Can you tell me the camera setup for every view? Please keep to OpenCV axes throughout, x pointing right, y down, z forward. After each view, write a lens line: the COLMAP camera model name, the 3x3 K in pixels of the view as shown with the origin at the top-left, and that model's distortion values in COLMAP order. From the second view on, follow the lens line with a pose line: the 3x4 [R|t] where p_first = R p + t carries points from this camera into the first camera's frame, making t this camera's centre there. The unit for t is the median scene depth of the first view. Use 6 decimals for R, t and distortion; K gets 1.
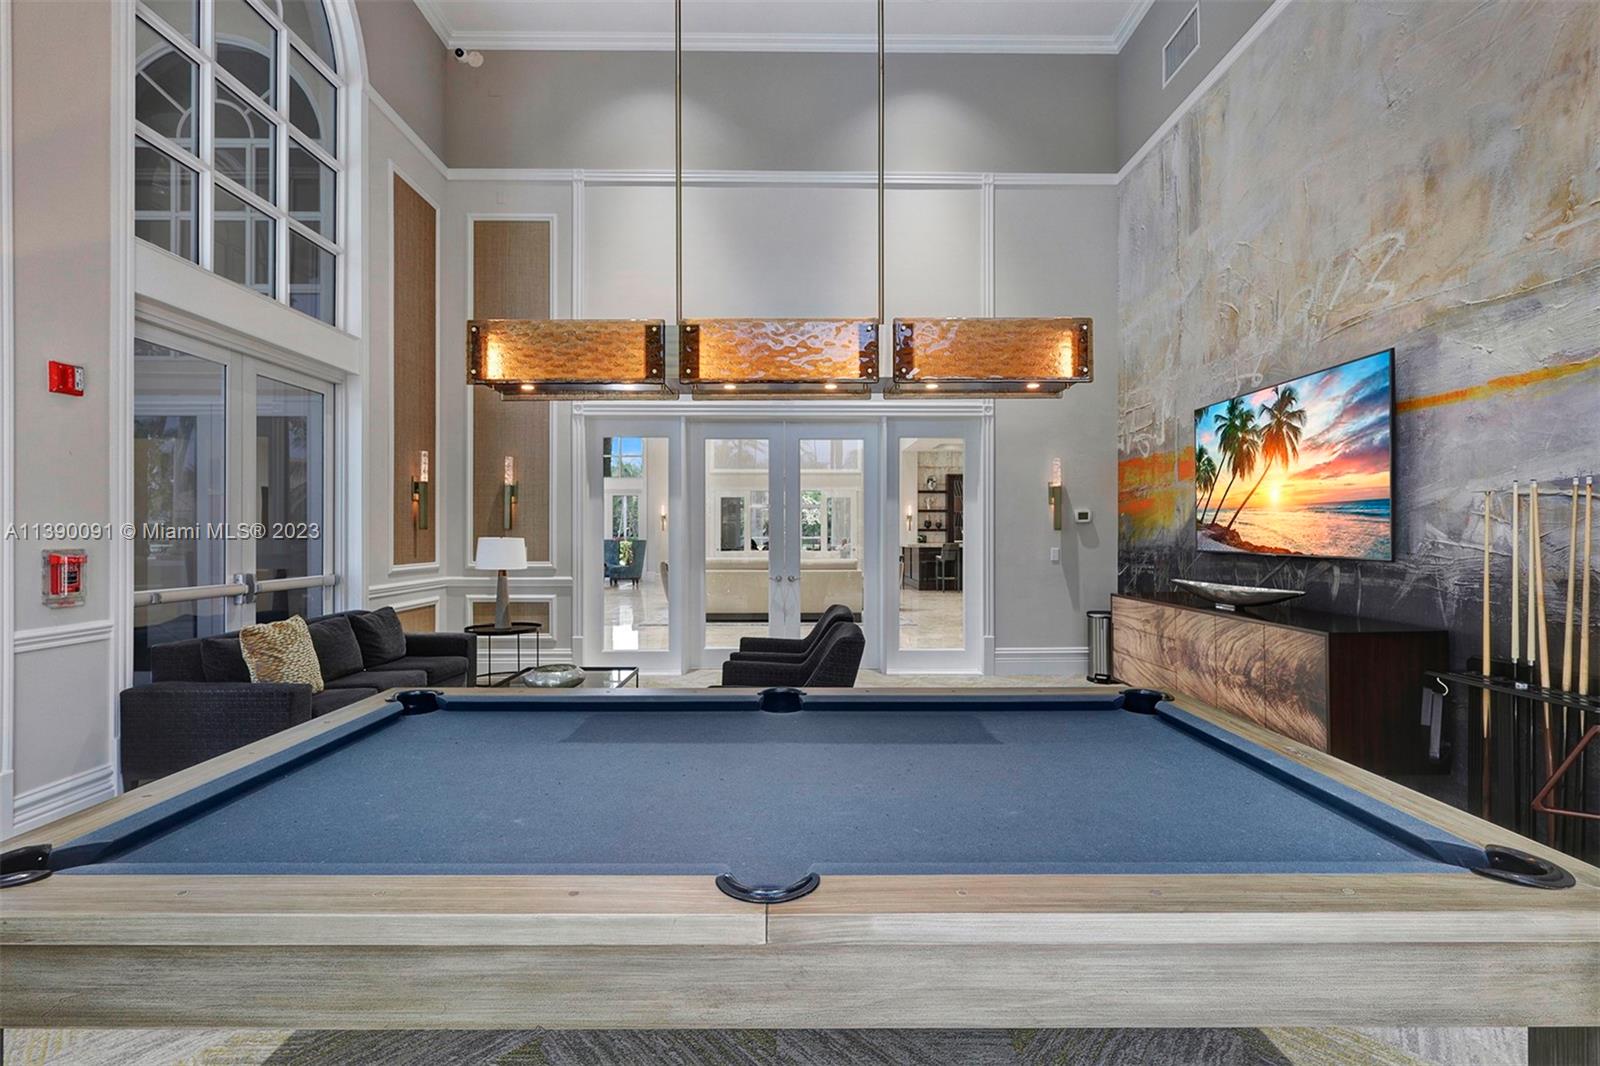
lens RADIAL K [[741.3, 0, 794.8], [0, 741.3, 534.9], [0, 0, 1]] dist [0.010783, -0.000972]
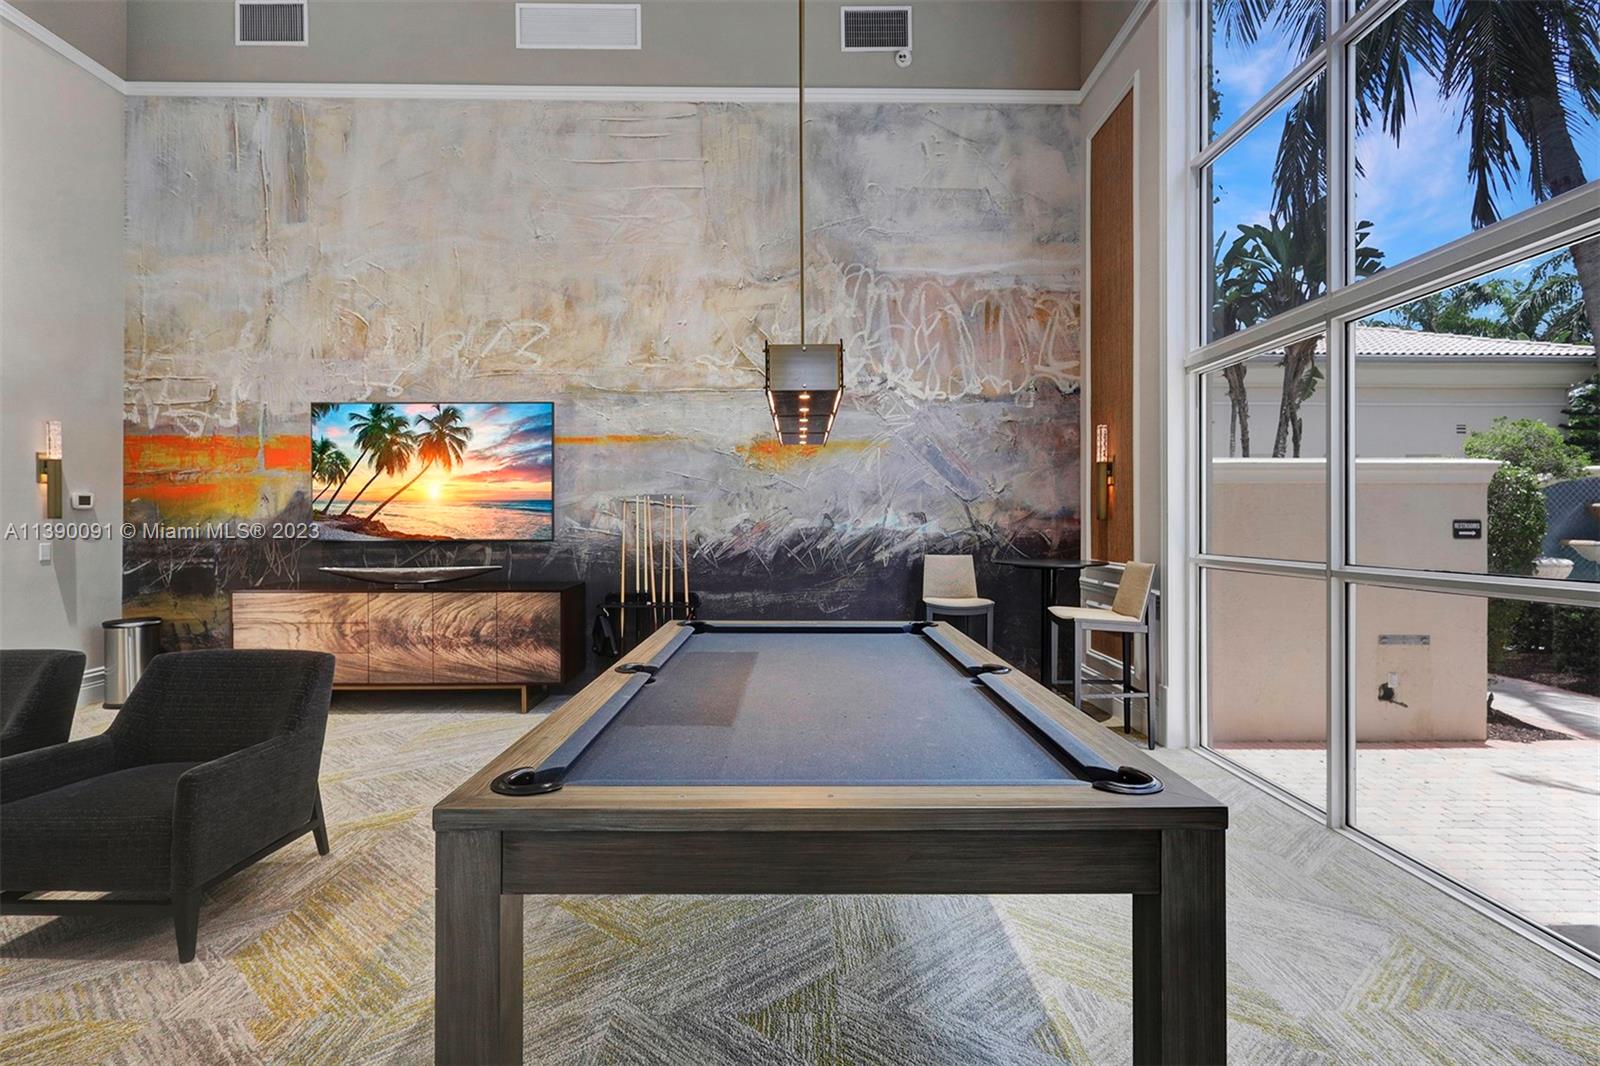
lens RADIAL K [[741.3, 0, 795.4], [0, 741.3, 530.8], [0, 0, 1]] dist [0.010783, -0.000972]
pose [[-0.007958, 0.000795, 0.999968, -0.620503], [0.005168, 0.999986, -0.000753, 0.015448], [-0.999955, 0.005162, -0.007962, 0.443943]]
